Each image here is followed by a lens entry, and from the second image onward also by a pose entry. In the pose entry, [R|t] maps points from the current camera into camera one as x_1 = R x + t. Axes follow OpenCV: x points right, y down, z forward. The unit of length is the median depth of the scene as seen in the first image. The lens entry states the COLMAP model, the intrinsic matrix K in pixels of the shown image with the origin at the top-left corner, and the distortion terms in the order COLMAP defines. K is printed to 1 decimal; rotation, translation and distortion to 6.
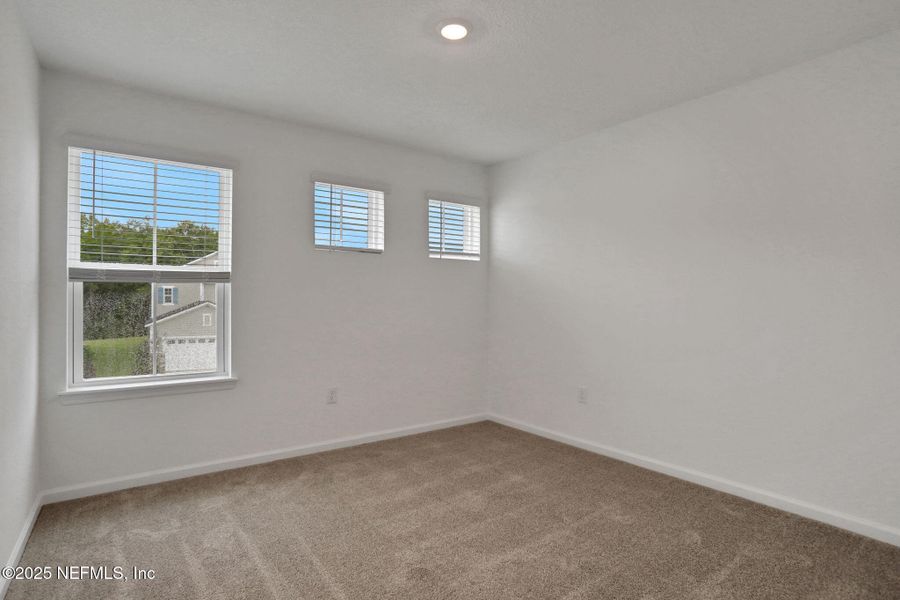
lens RADIAL K [[453.7, 0, 450.0], [0, 453.7, 299.2], [0, 0, 1]] dist [0.000133, 0.007755]
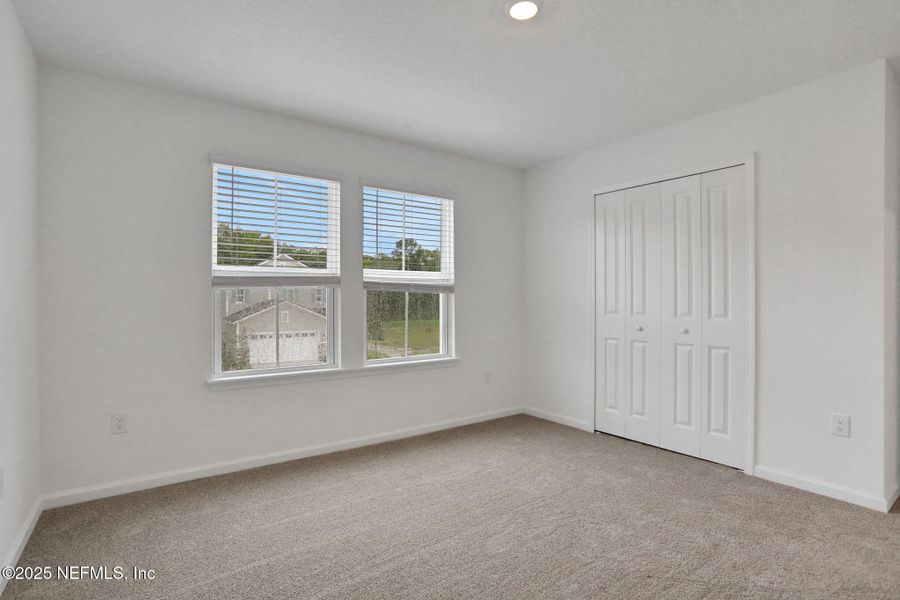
lens RADIAL K [[475.8, 0, 448.7], [0, 475.8, 296.7], [0, 0, 1]] dist [-0.007240, 0.005507]
pose [[0.998861, -0.001565, 0.047688, -0.217458], [0.001685, 0.999996, -0.002470, -0.000725], [-0.047684, 0.002548, 0.998859, -0.145097]]
